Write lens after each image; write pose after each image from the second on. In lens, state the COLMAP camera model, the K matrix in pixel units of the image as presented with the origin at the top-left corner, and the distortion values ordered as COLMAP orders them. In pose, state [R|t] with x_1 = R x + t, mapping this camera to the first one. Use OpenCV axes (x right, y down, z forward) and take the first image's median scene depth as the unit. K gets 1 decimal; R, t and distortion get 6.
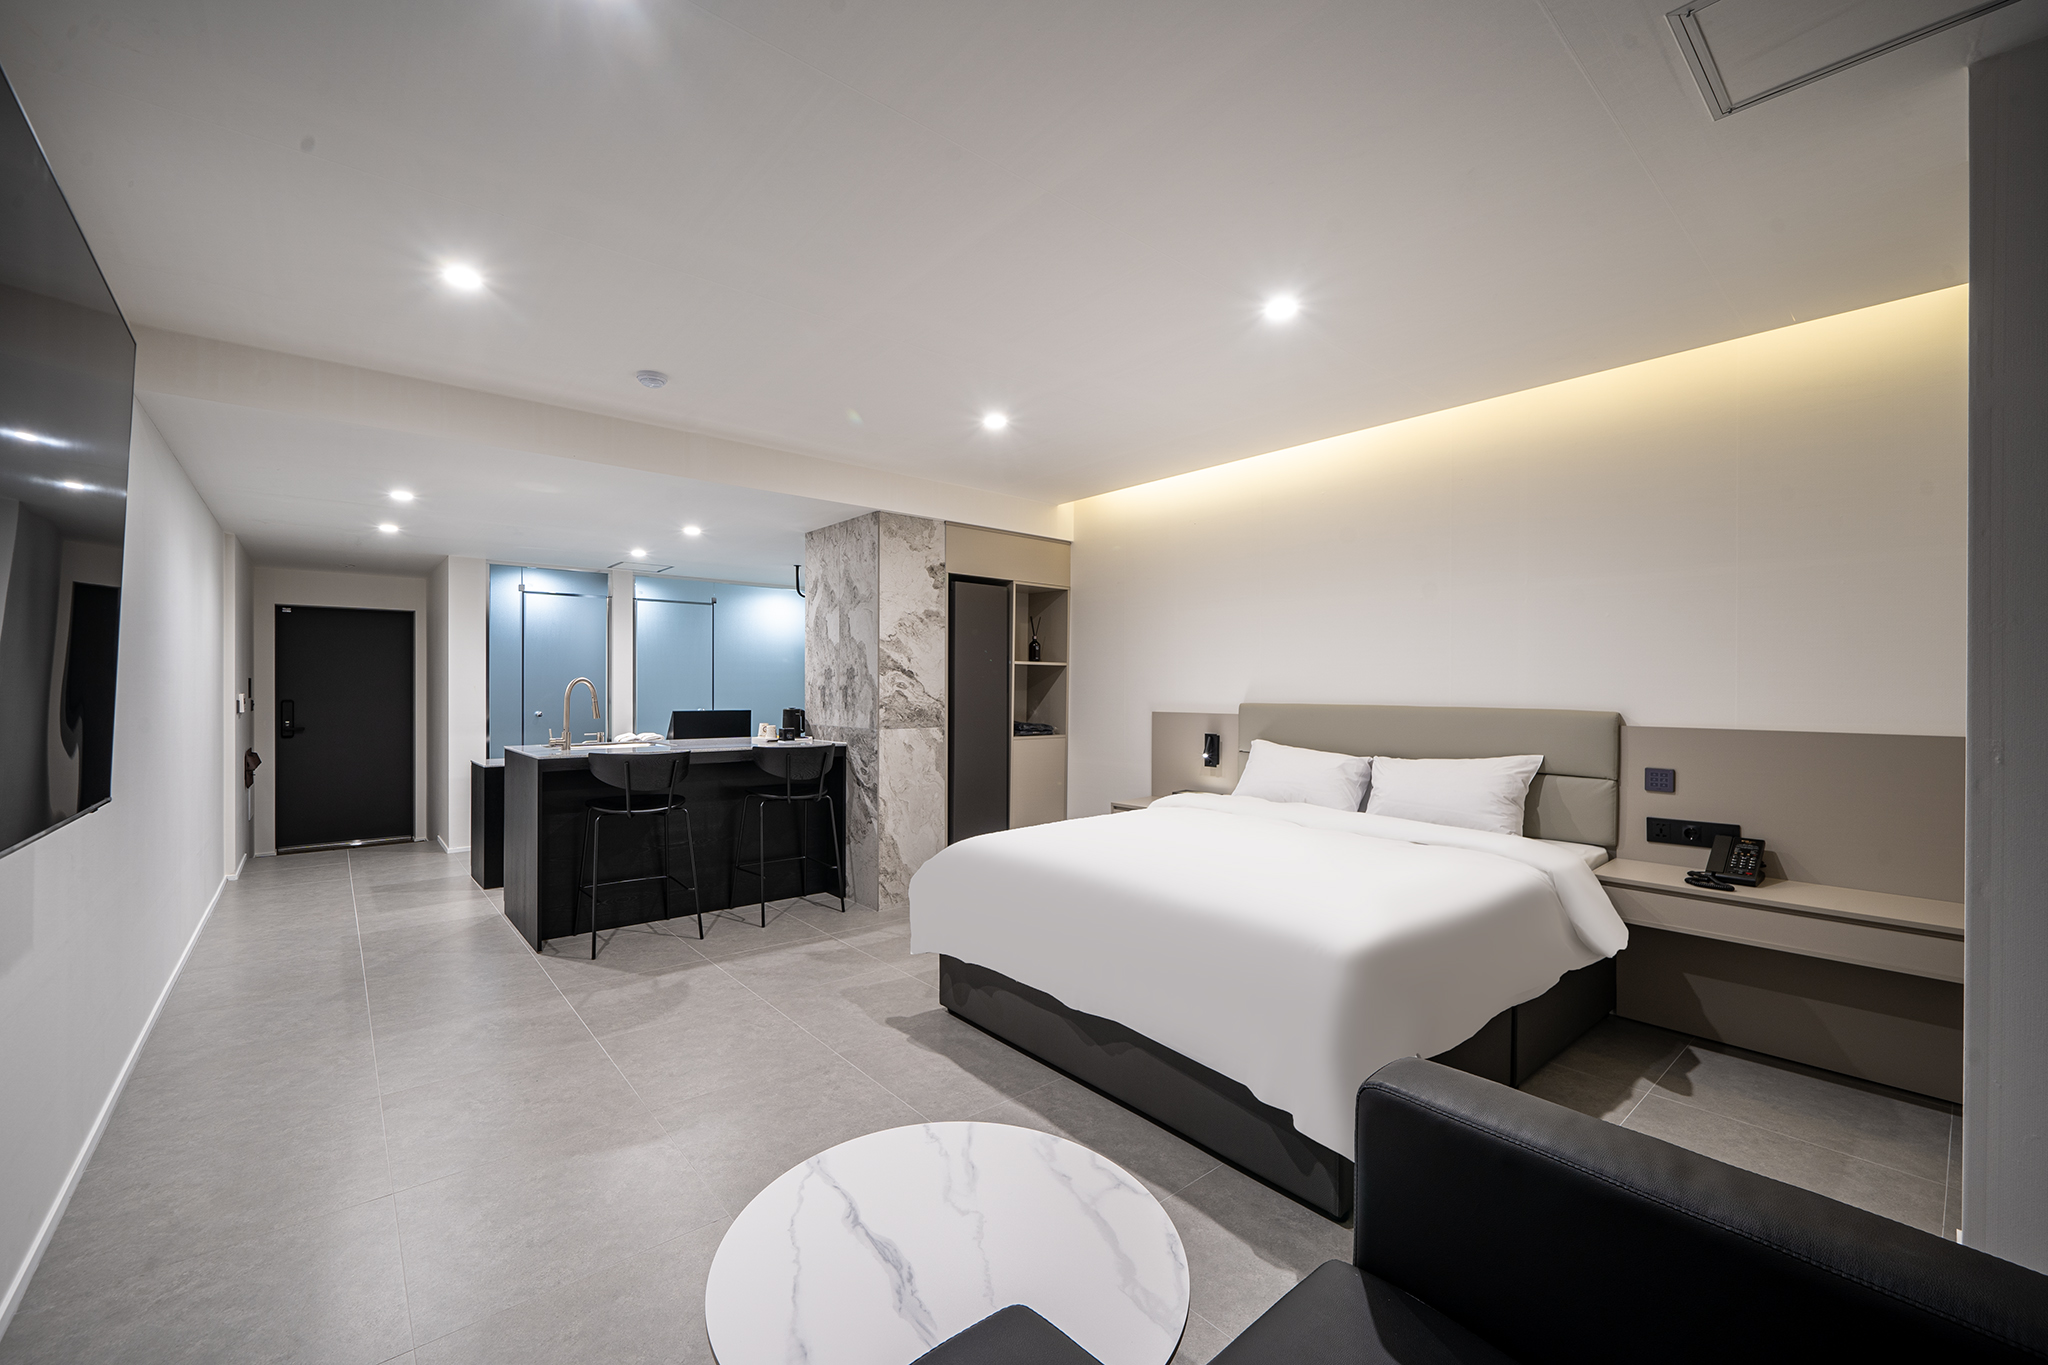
lens RADIAL K [[844.5, 0, 1019.5], [0, 844.5, 679.0], [0, 0, 1]] dist [0.000236, -0.000019]
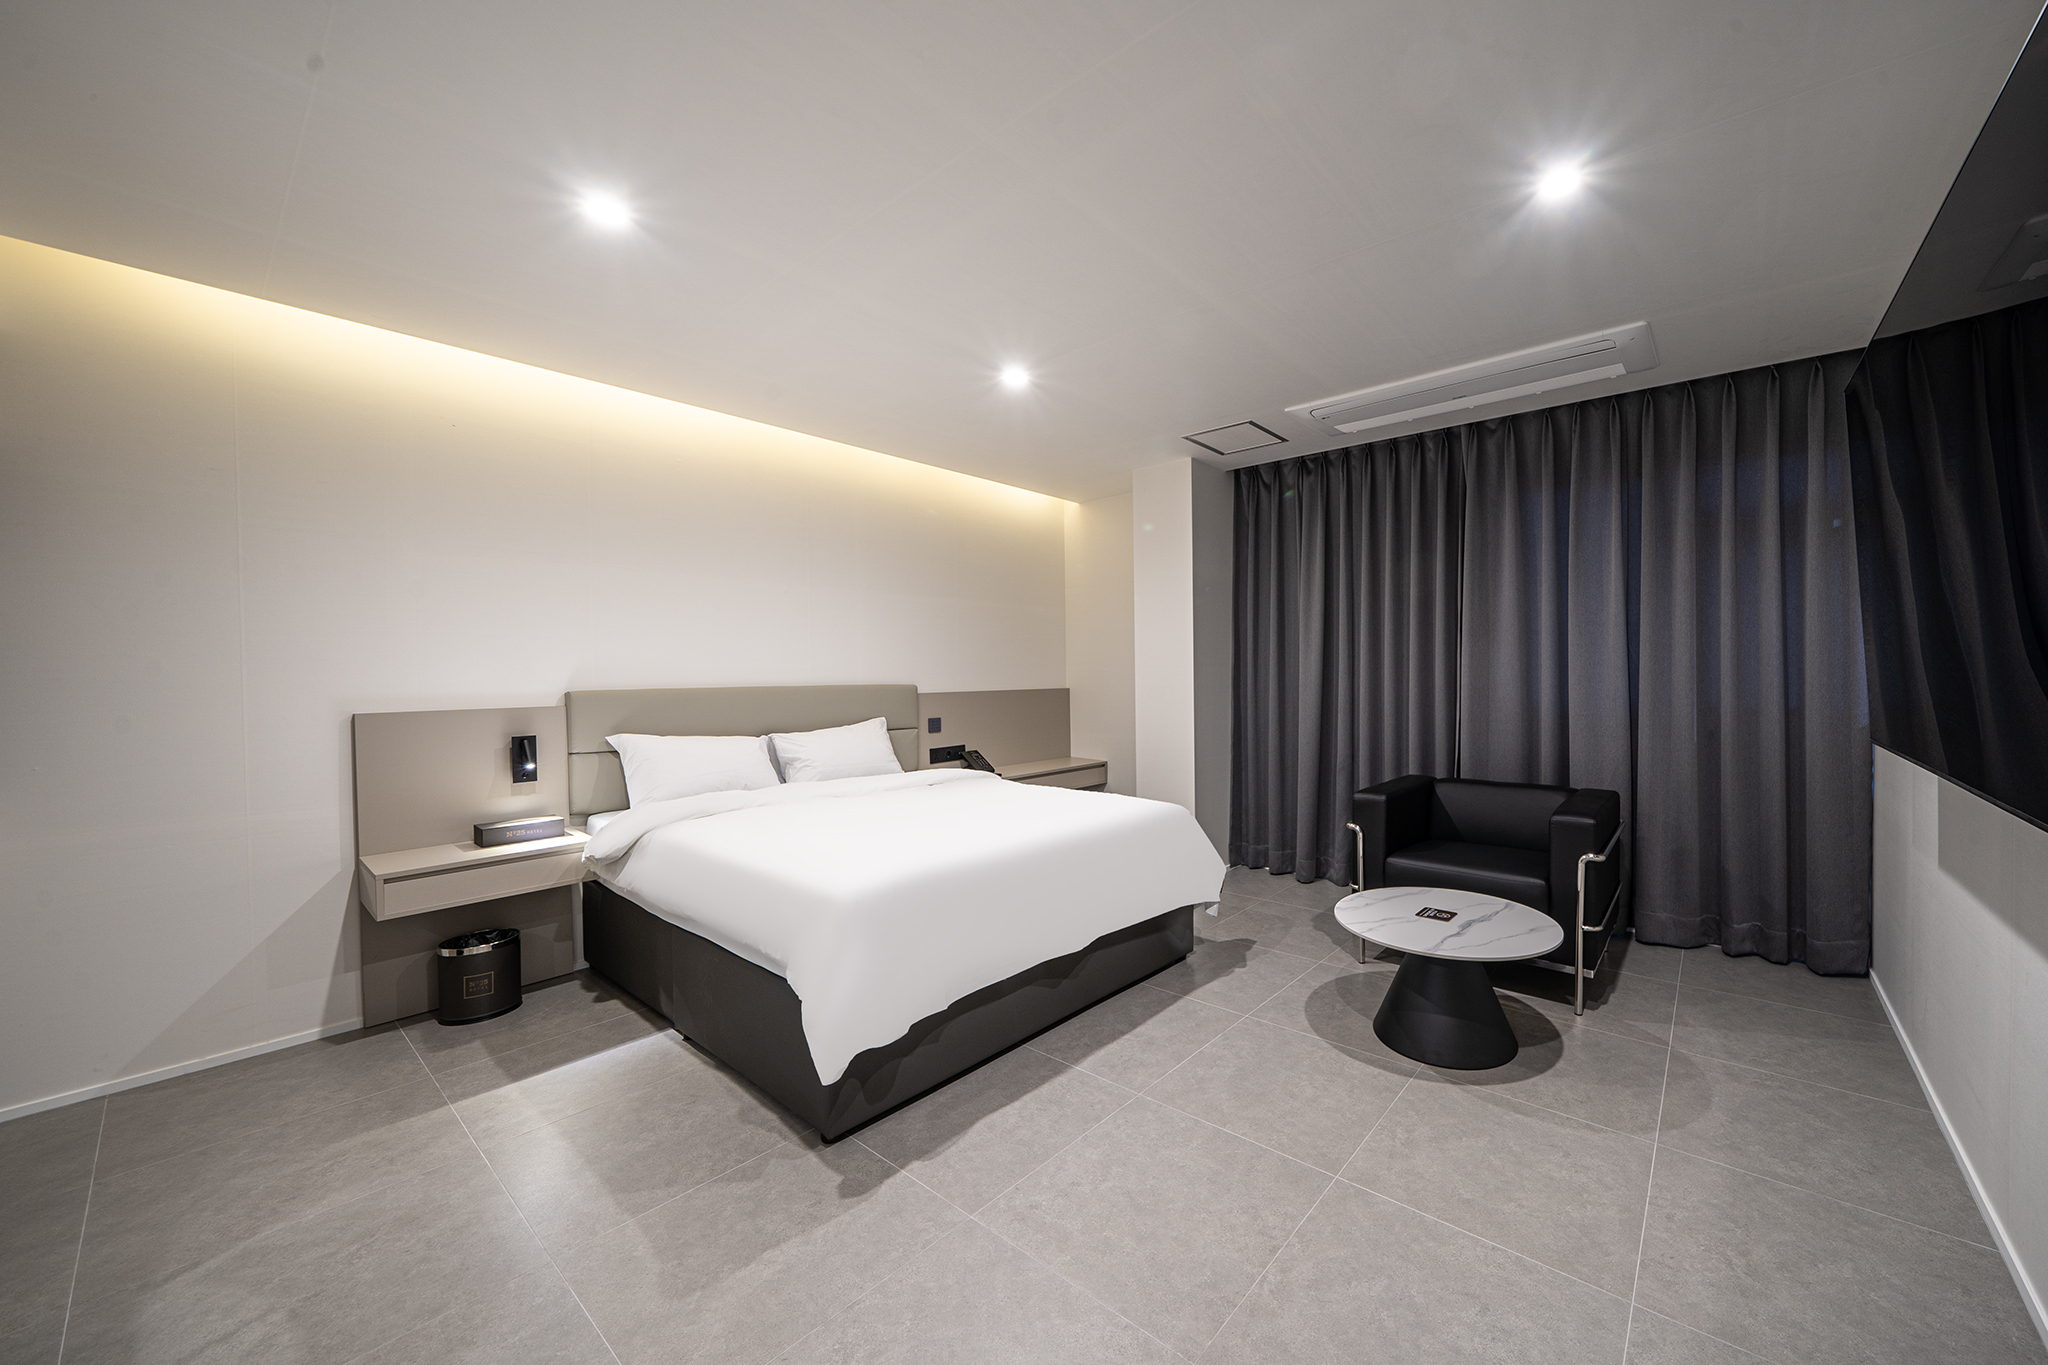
lens RADIAL K [[730.6, 0, 1132.0], [0, 730.6, 687.5], [0, 0, 1]] dist [0.002825, -0.000159]
pose [[-0.195028, -0.021838, 0.980554, -0.712188], [0.001182, 0.999746, 0.022501, 0.013729], [-0.980797, 0.005547, -0.194953, 0.887132]]
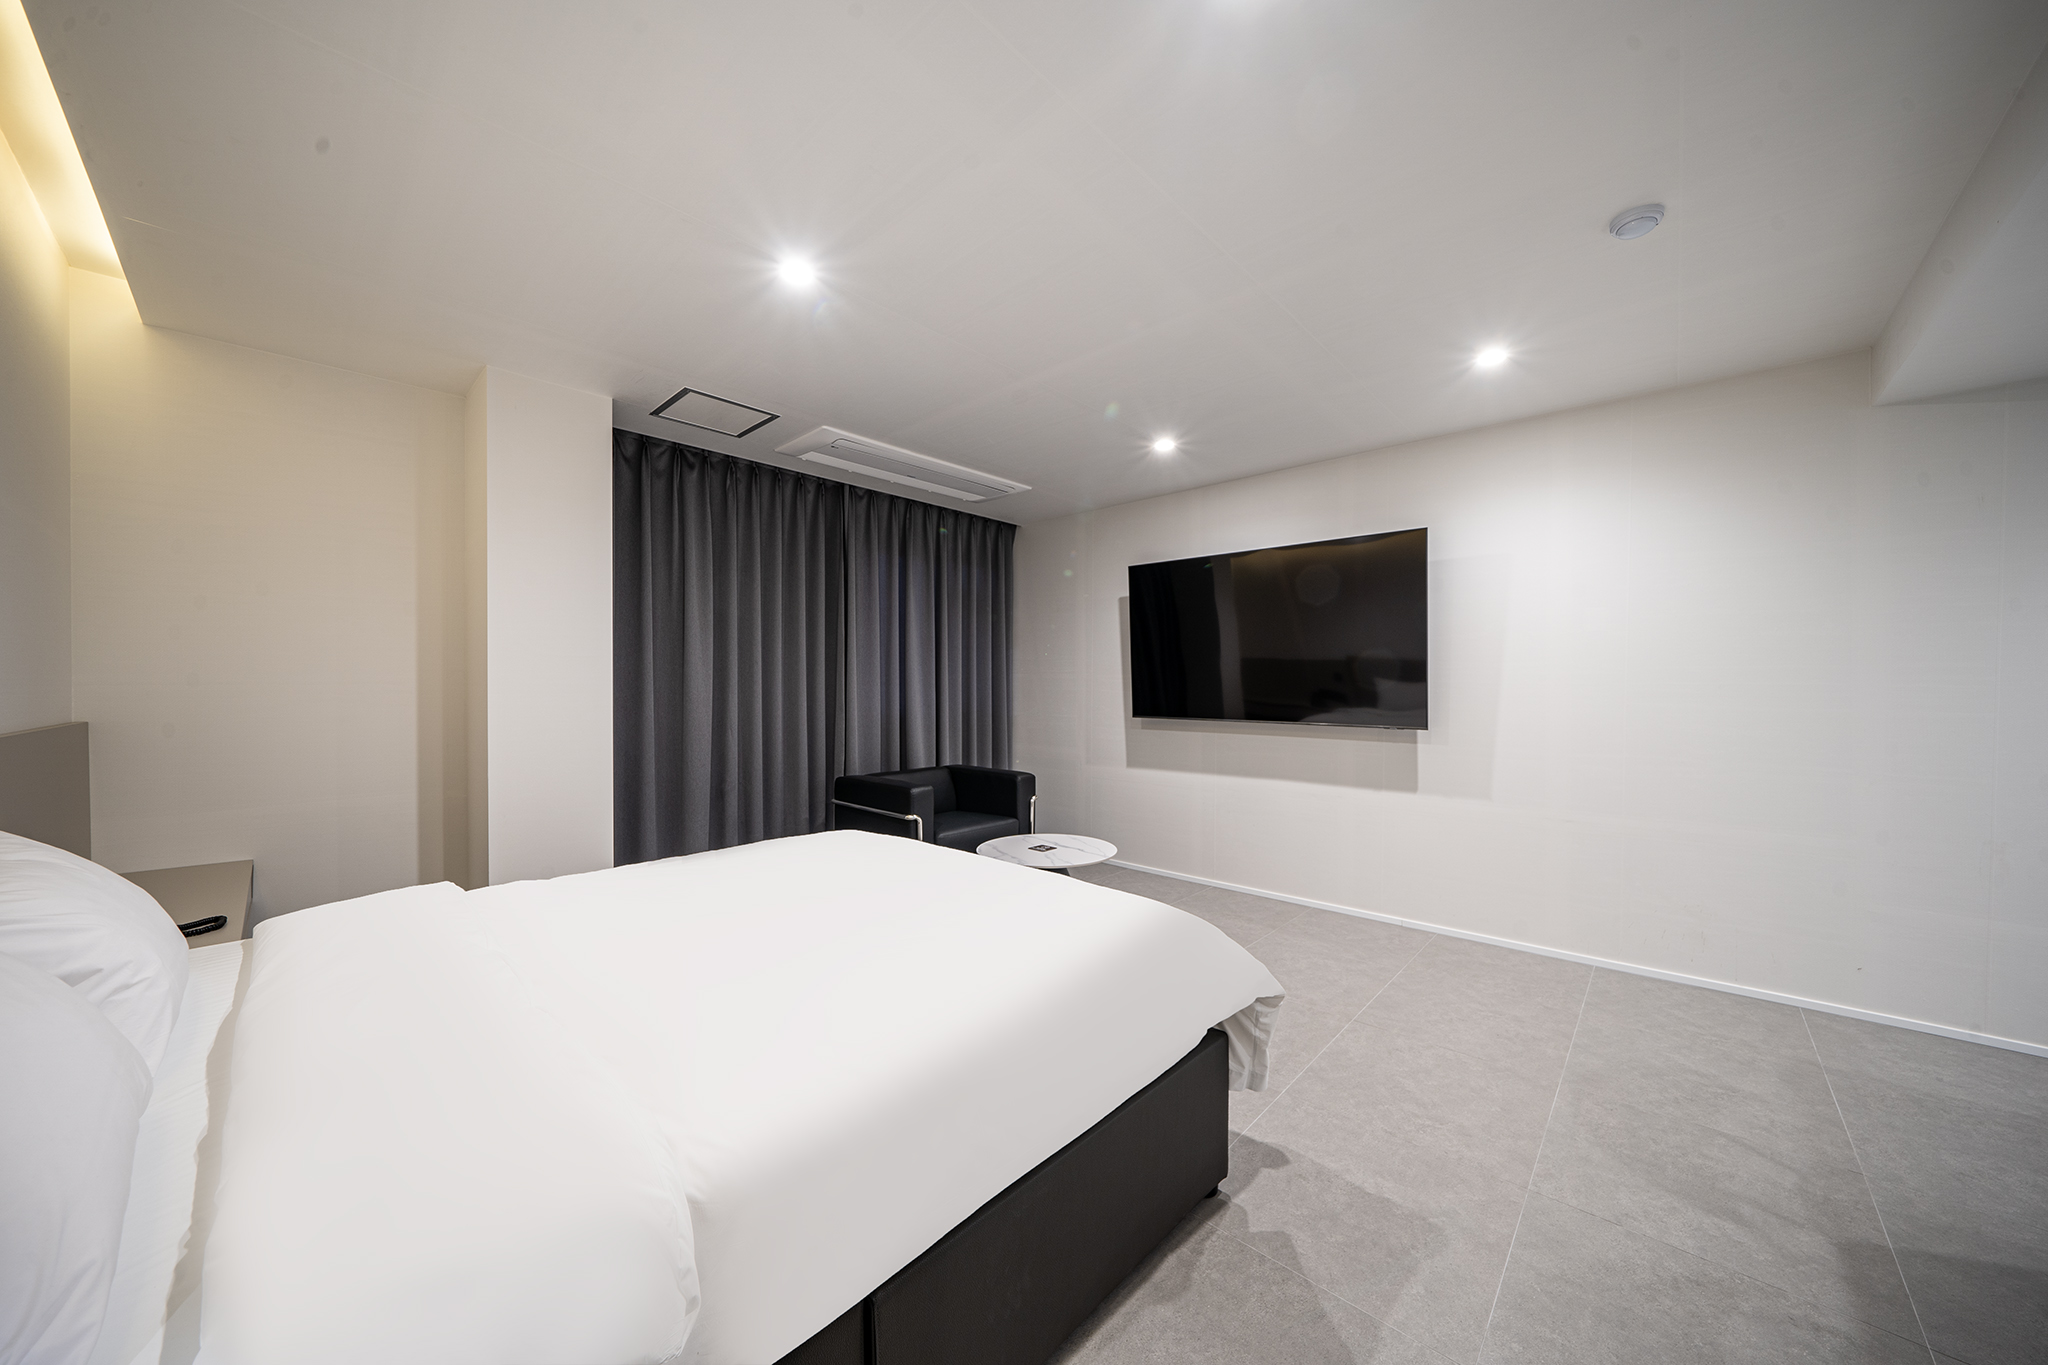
lens RADIAL K [[703.8, 0, 1030.8], [0, 703.8, 689.0], [0, 0, 1]] dist [-0.004580, -0.000066]
pose [[-0.994438, -0.003510, -0.105269, 0.109274], [-0.003369, 0.999993, -0.001520, 0.023408], [0.105273, -0.001157, -0.994443, 1.526464]]
